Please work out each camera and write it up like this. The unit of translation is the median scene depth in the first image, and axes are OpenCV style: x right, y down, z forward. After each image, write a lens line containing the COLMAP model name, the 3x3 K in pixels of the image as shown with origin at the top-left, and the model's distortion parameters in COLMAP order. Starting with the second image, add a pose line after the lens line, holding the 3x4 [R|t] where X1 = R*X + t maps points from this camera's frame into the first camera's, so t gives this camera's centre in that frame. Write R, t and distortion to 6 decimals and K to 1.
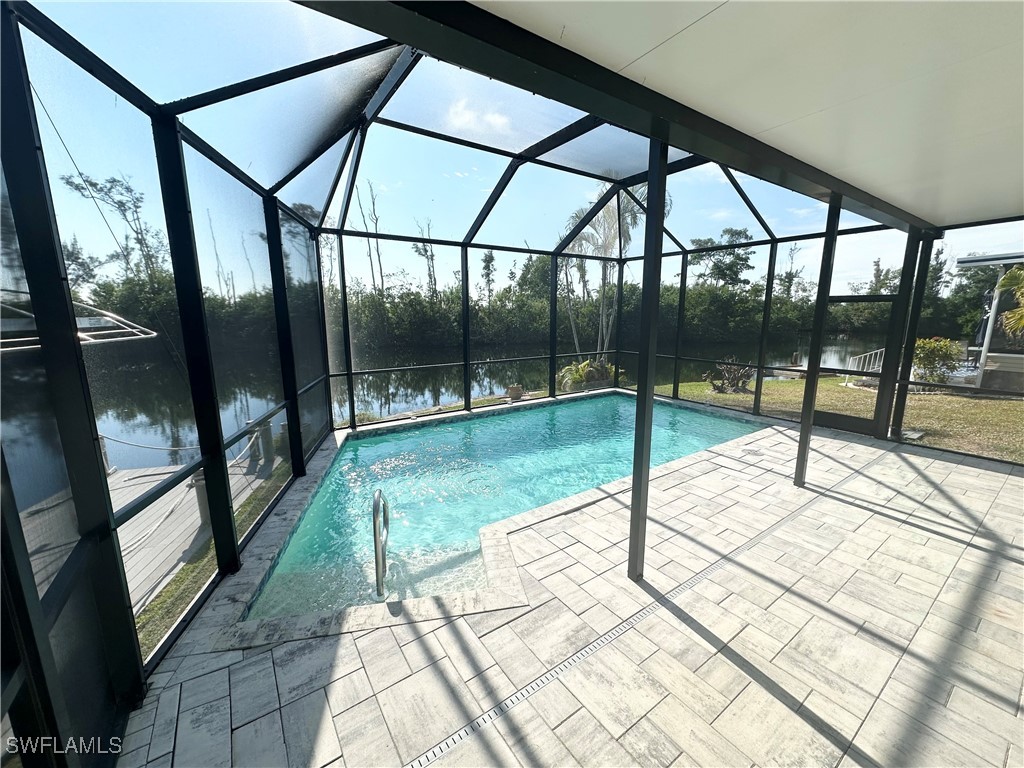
lens RADIAL K [[408.2, 0, 512.0], [0, 408.2, 384.0], [0, 0, 1]] dist [-0.007809, 0.003580]
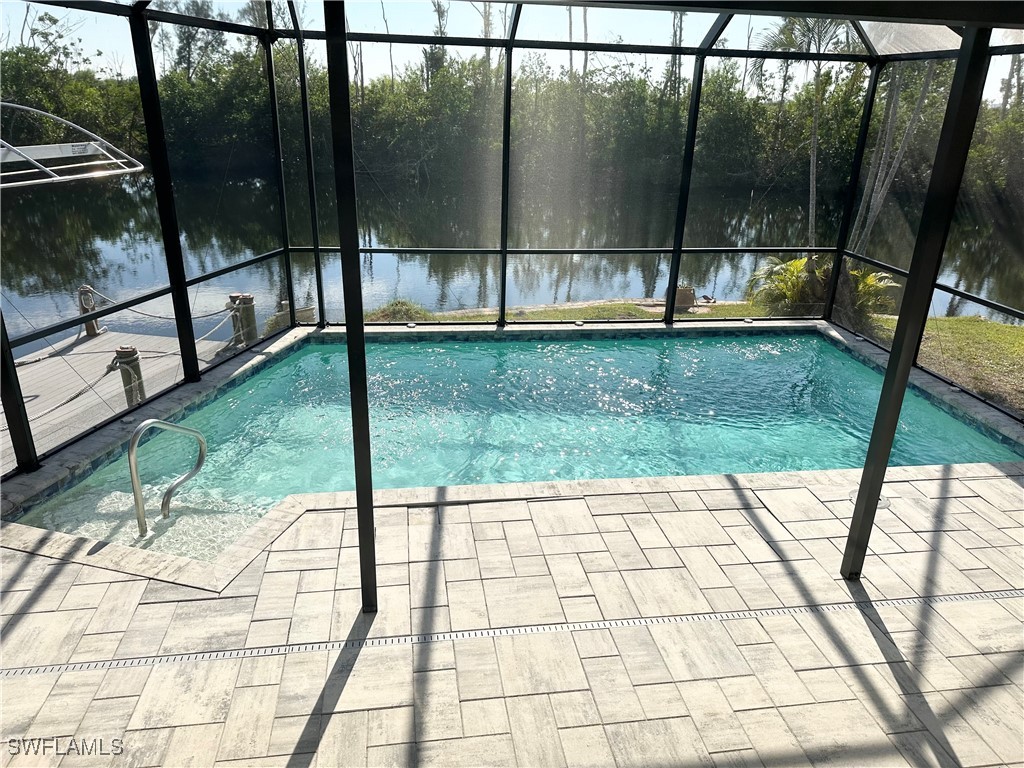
lens RADIAL K [[733.2, 0, 512.0], [0, 733.2, 384.0], [0, 0, 1]] dist [0.005228, -0.001945]
pose [[0.894164, 0.186853, -0.406886, 0.698563], [-0.107883, 0.971895, 0.209239, -0.154359], [0.434547, -0.143198, 0.889192, -0.001747]]
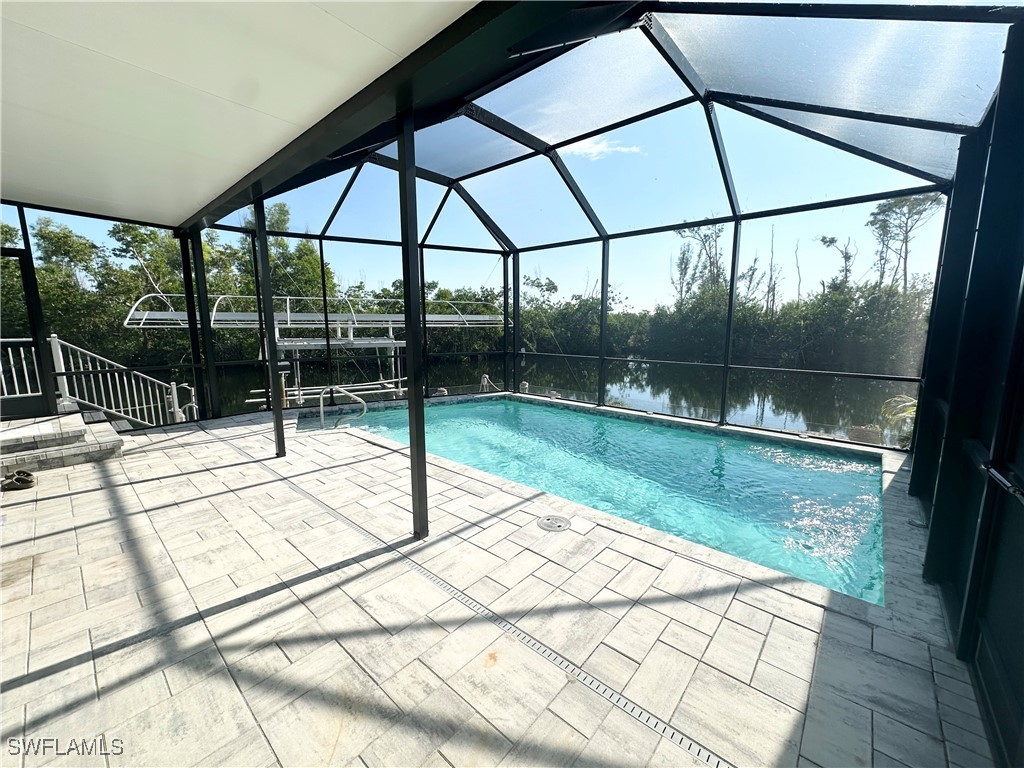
lens RADIAL K [[408.2, 0, 512.0], [0, 408.2, 384.0], [0, 0, 1]] dist [-0.007809, 0.003580]
pose [[0.239024, 0.144996, -0.960127, 1.446448], [-0.171595, 0.979534, 0.105208, -0.100341], [0.955731, 0.139606, 0.259013, 1.000072]]
